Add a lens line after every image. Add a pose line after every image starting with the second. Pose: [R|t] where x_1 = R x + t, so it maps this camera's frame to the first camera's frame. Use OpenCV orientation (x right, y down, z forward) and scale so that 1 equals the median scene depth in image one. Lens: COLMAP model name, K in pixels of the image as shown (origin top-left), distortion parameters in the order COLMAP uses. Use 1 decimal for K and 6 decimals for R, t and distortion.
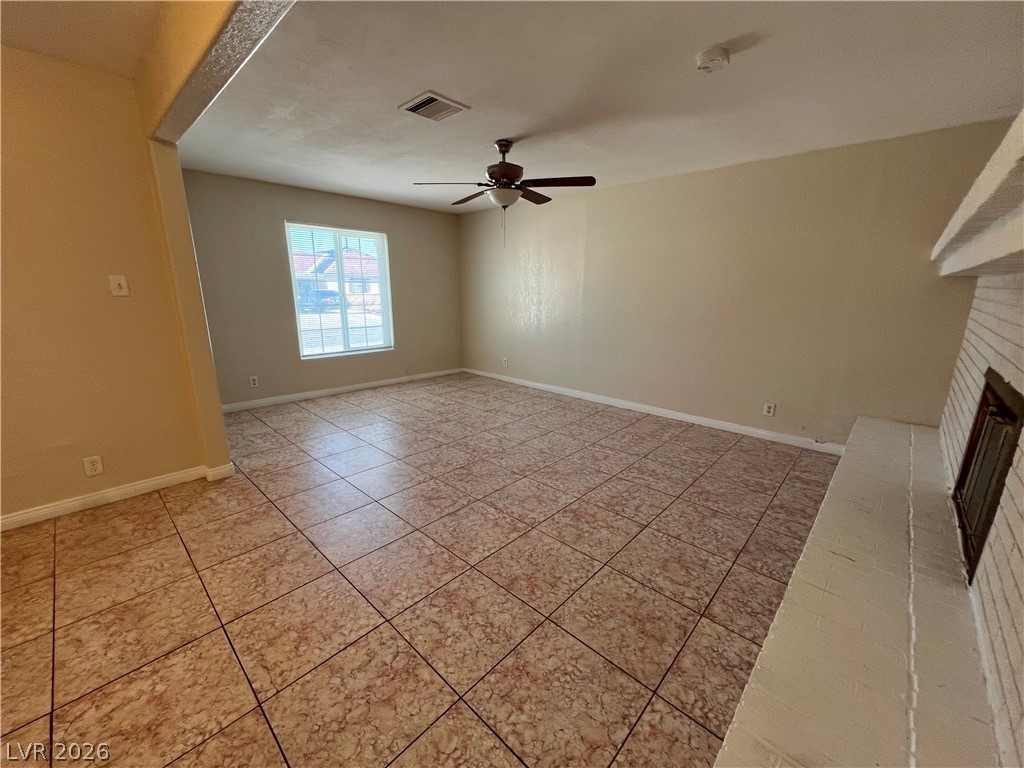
lens RADIAL K [[408.3, 0, 513.1], [0, 408.3, 382.2], [0, 0, 1]] dist [-0.003307, 0.000755]
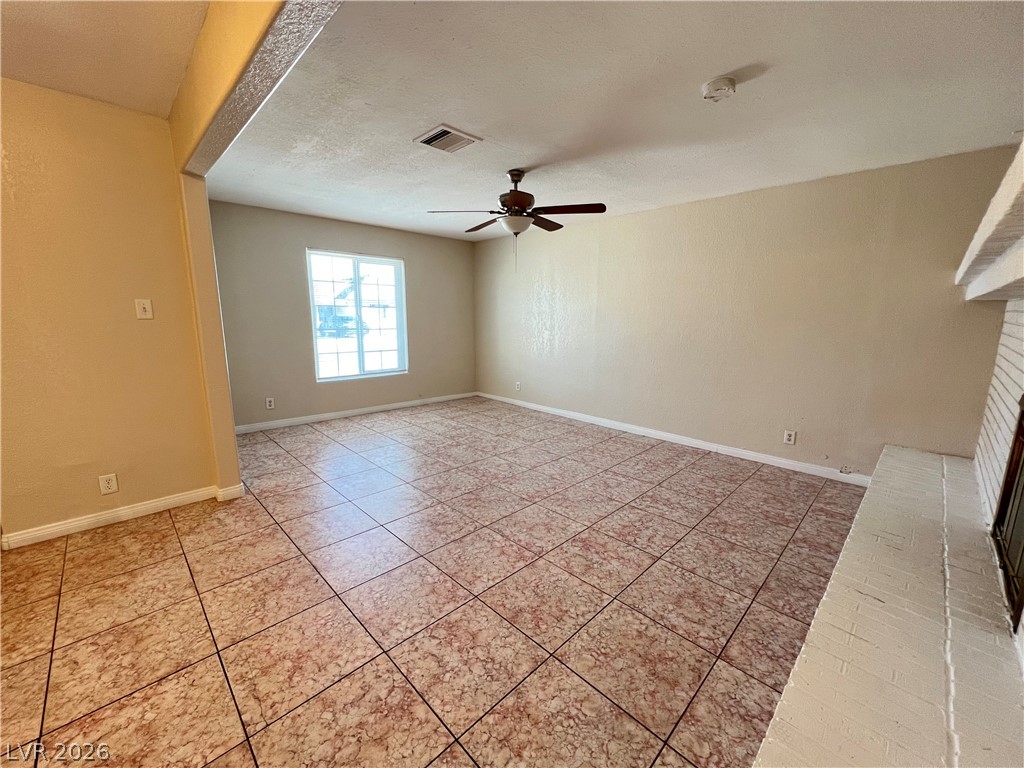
lens RADIAL K [[408.3, 0, 513.2], [0, 408.3, 382.0], [0, 0, 1]] dist [-0.003307, 0.000755]
pose [[0.999209, 0.007989, -0.038949, 0.017210], [-0.010378, 0.998052, -0.061522, 0.003523], [0.038381, 0.061877, 0.997346, 0.008582]]
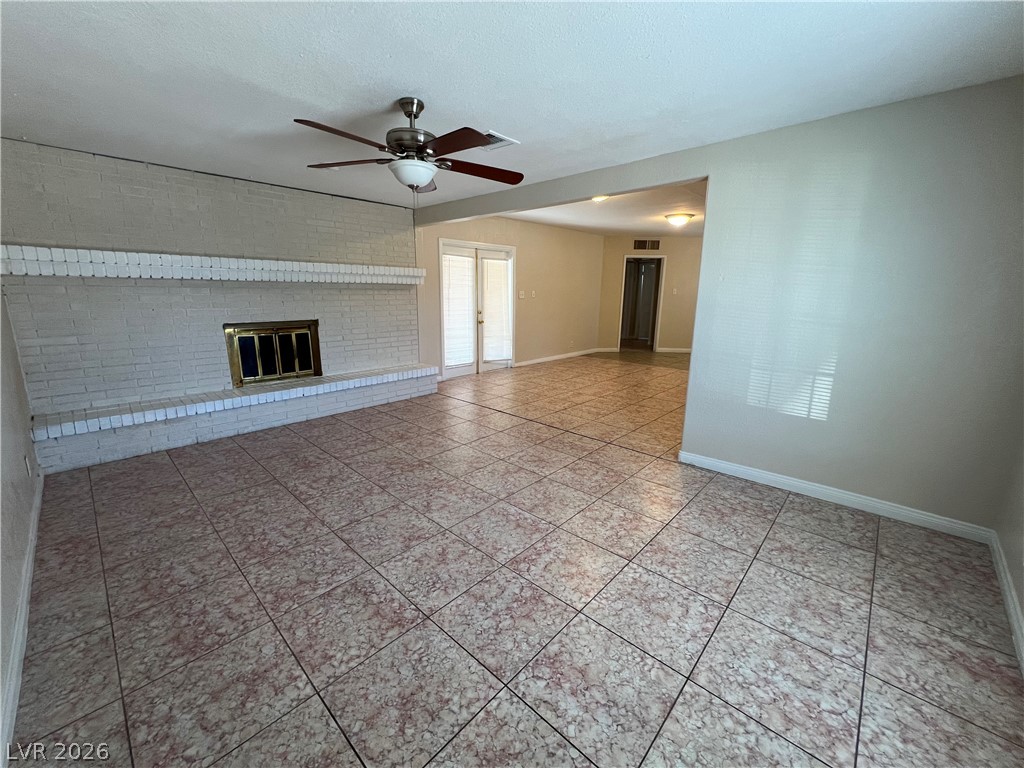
lens RADIAL K [[408.3, 0, 516.3], [0, 408.3, 380.5], [0, 0, 1]] dist [-0.003307, 0.000755]
pose [[-0.999835, -0.015293, -0.009777, -0.250284], [-0.018024, 0.900117, 0.435276, -0.524475], [0.002143, 0.435380, -0.900244, 2.193927]]
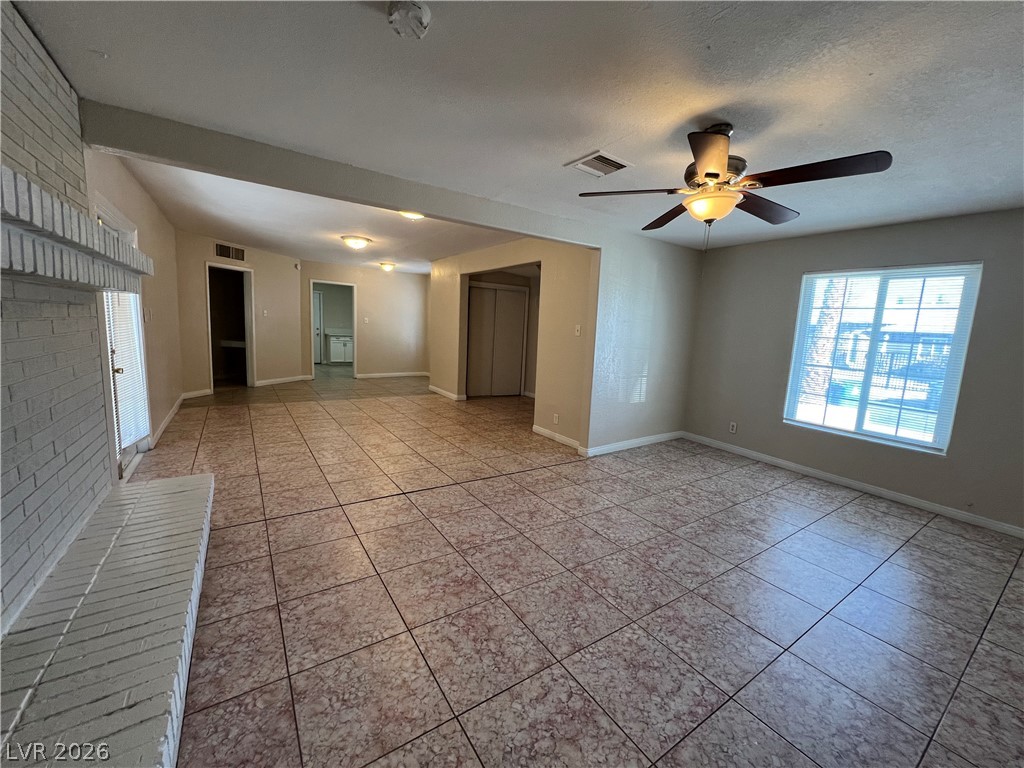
lens RADIAL K [[408.3, 0, 511.9], [0, 408.3, 377.1], [0, 0, 1]] dist [-0.003307, 0.000755]
pose [[-0.228417, 0.102003, -0.968205, 0.880600], [-0.273839, 0.947614, 0.164437, -0.245669], [0.934258, 0.302692, -0.188519, 1.070928]]
